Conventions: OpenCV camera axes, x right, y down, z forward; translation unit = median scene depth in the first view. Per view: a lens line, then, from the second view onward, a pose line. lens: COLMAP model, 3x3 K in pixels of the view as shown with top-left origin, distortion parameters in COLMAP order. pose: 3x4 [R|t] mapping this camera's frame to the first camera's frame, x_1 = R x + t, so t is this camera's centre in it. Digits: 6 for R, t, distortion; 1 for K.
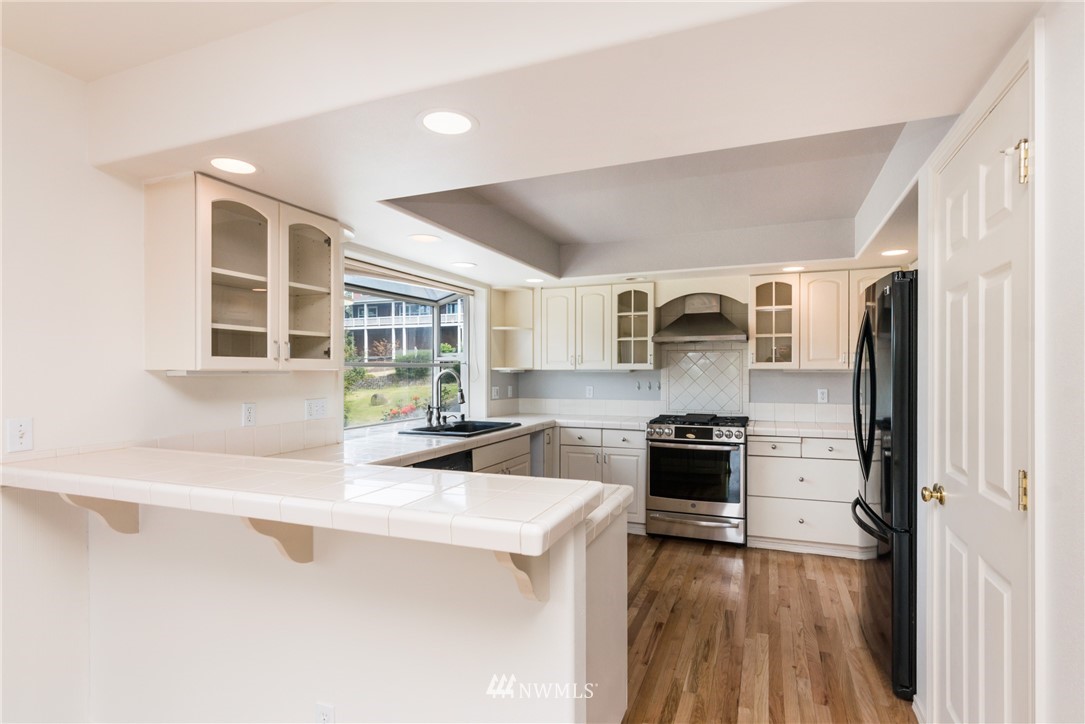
lens RADIAL K [[536.0, 0, 537.0], [0, 536.0, 370.1], [0, 0, 1]] dist [-0.000542, -0.000604]
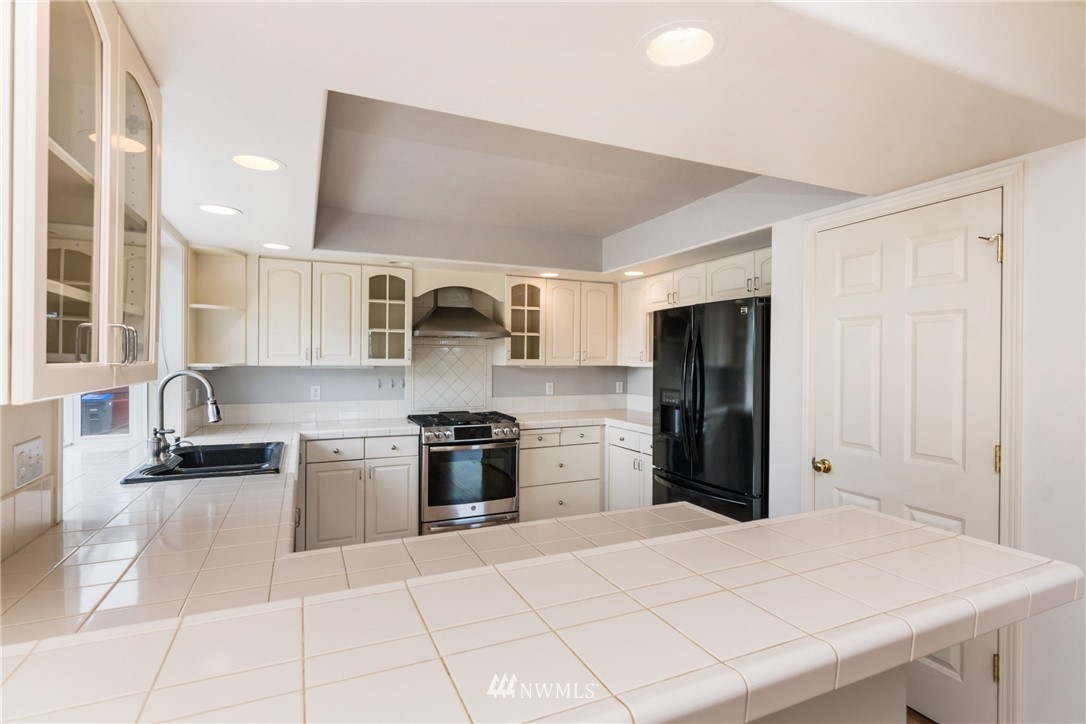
lens RADIAL K [[536.5, 0, 540.2], [0, 536.5, 356.8], [0, 0, 1]] dist [-0.000542, -0.000604]
pose [[0.683397, 0.007744, 0.730006, -0.295713], [-0.006706, 0.999968, -0.004331, -0.013681], [-0.730017, -0.001936, 0.683427, 0.227364]]
